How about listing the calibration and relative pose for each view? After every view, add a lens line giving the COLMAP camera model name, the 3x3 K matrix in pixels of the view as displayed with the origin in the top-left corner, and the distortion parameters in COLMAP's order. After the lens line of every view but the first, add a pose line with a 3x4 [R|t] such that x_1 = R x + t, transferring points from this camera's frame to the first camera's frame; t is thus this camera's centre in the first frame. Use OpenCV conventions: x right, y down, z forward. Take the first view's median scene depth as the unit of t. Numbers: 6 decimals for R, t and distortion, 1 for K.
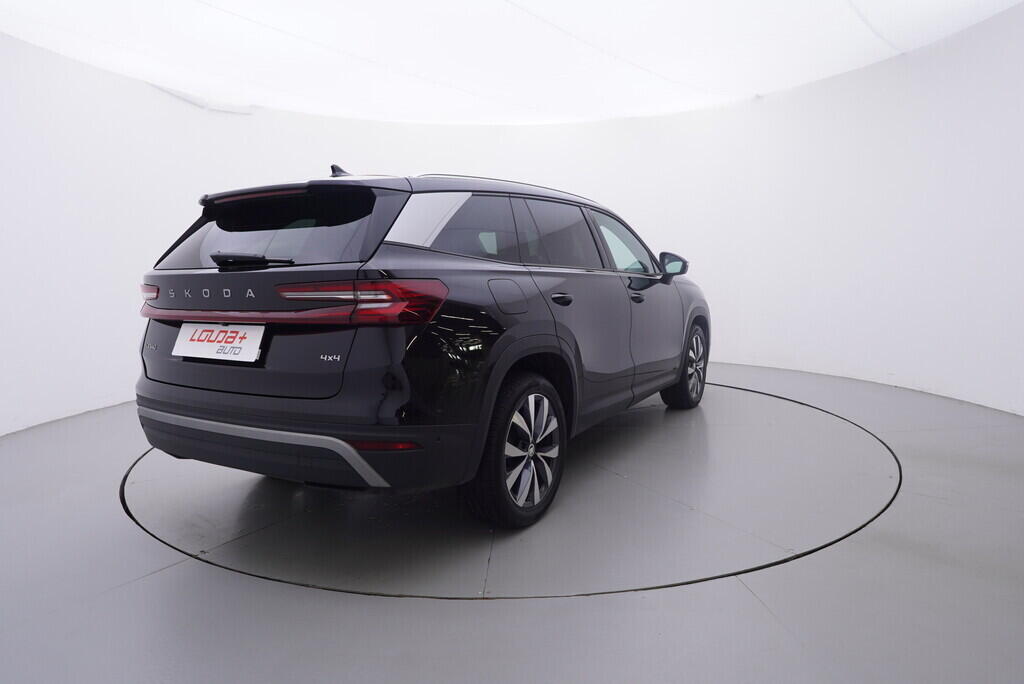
lens RADIAL K [[656.9, 0, 512.0], [0, 656.9, 342.0], [0, 0, 1]] dist [0.000766, 0.000086]
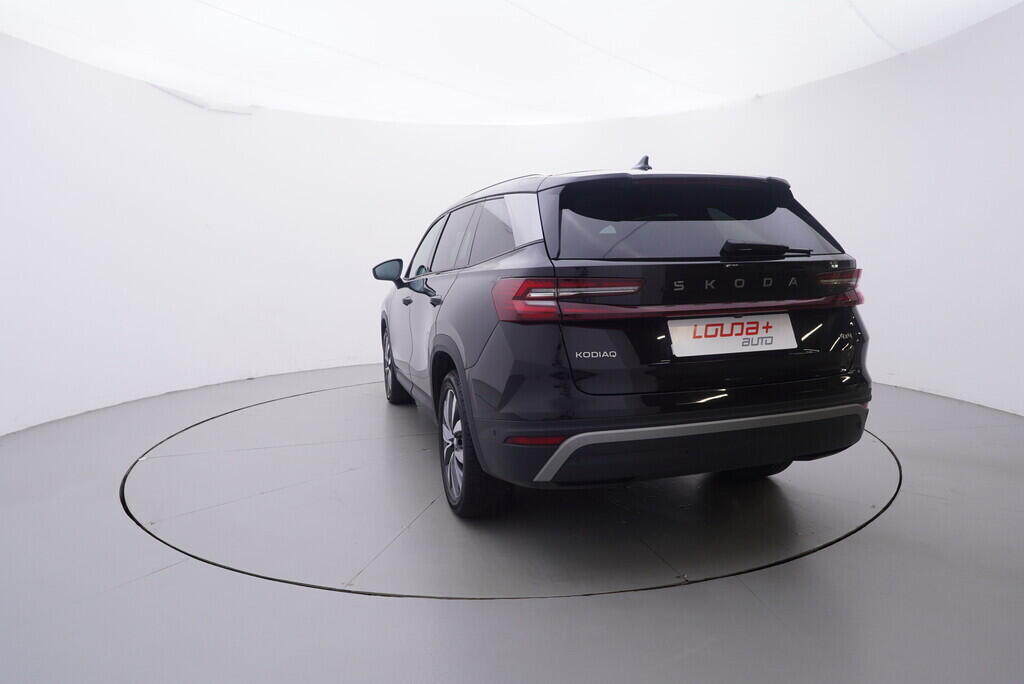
lens RADIAL K [[644.1, 0, 511.9], [0, 644.1, 328.5], [0, 0, 1]] dist [-0.000978, -0.000172]
pose [[0.694479, -0.063634, 0.716694, -1.340460], [0.092249, 0.995735, -0.000980, -0.038261], [-0.713575, 0.066795, 0.697387, 0.581306]]
